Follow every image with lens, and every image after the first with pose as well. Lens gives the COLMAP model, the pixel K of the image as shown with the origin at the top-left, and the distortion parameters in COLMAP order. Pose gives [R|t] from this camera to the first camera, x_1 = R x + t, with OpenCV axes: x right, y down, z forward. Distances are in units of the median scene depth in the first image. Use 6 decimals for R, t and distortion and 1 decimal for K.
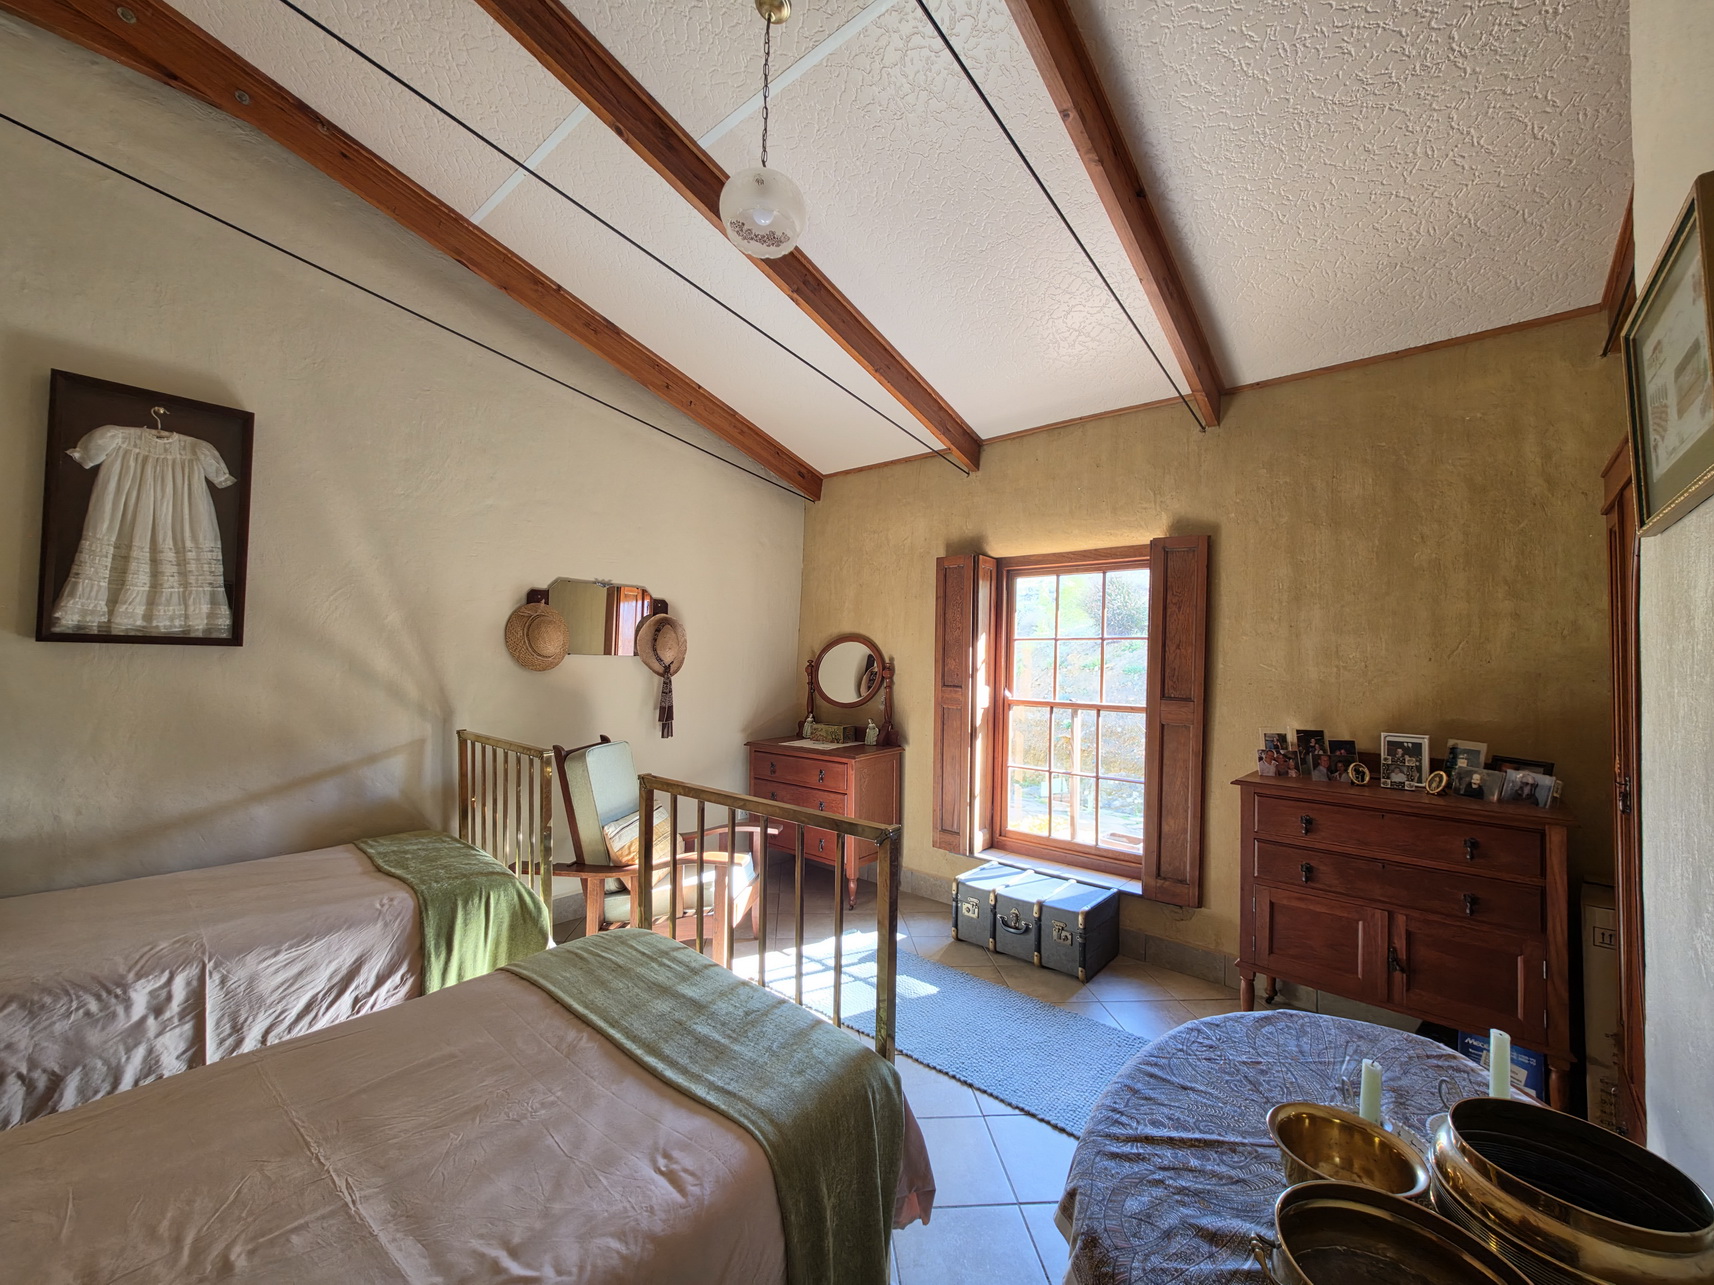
lens RADIAL K [[693.5, 0, 857.0], [0, 693.5, 642.5], [0, 0, 1]] dist [0.000274, 0.000045]
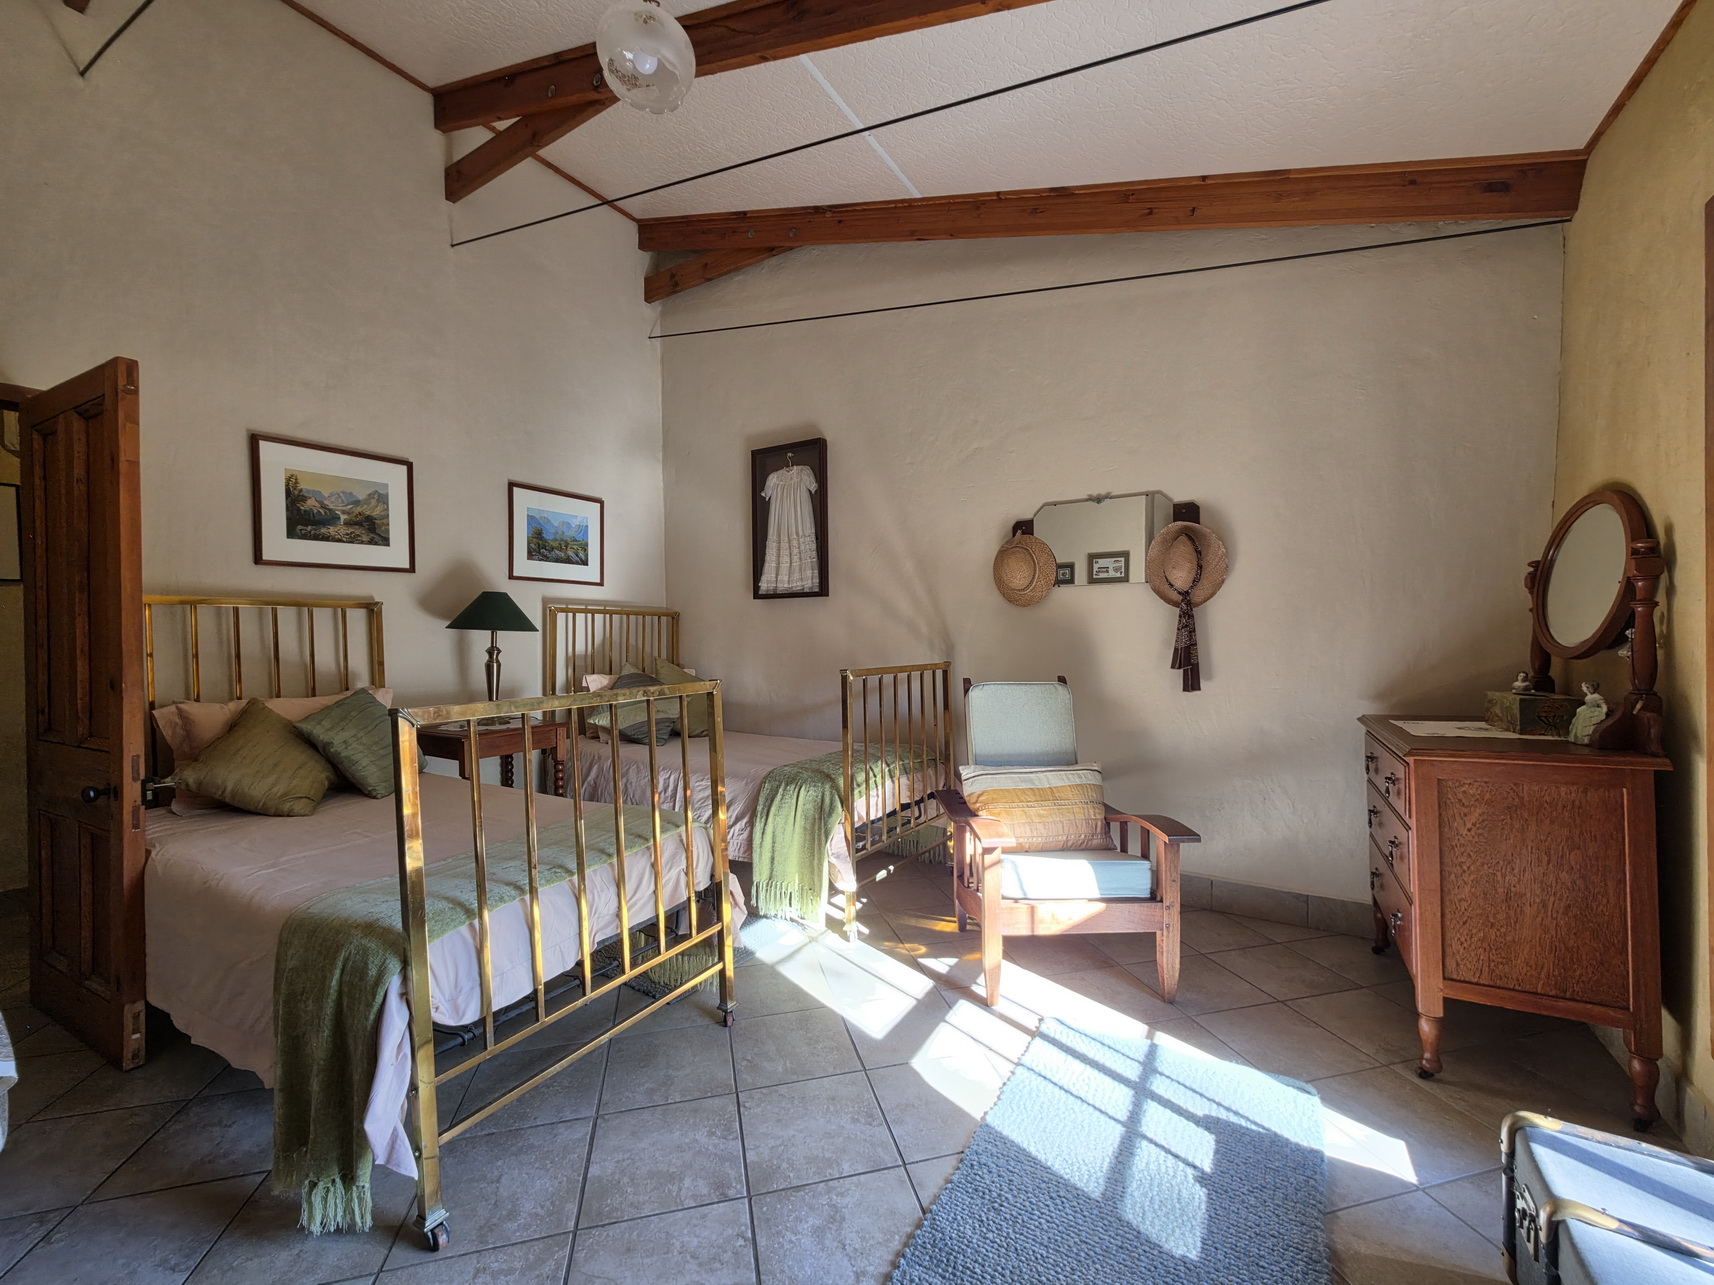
lens RADIAL K [[693.5, 0, 857.0], [0, 693.5, 642.5], [0, 0, 1]] dist [0.000274, 0.000045]
pose [[0.153484, -0.011794, -0.988081, 0.536799], [0.042066, 0.999100, -0.005391, 0.104130], [0.987255, -0.040737, 0.153842, 0.753222]]
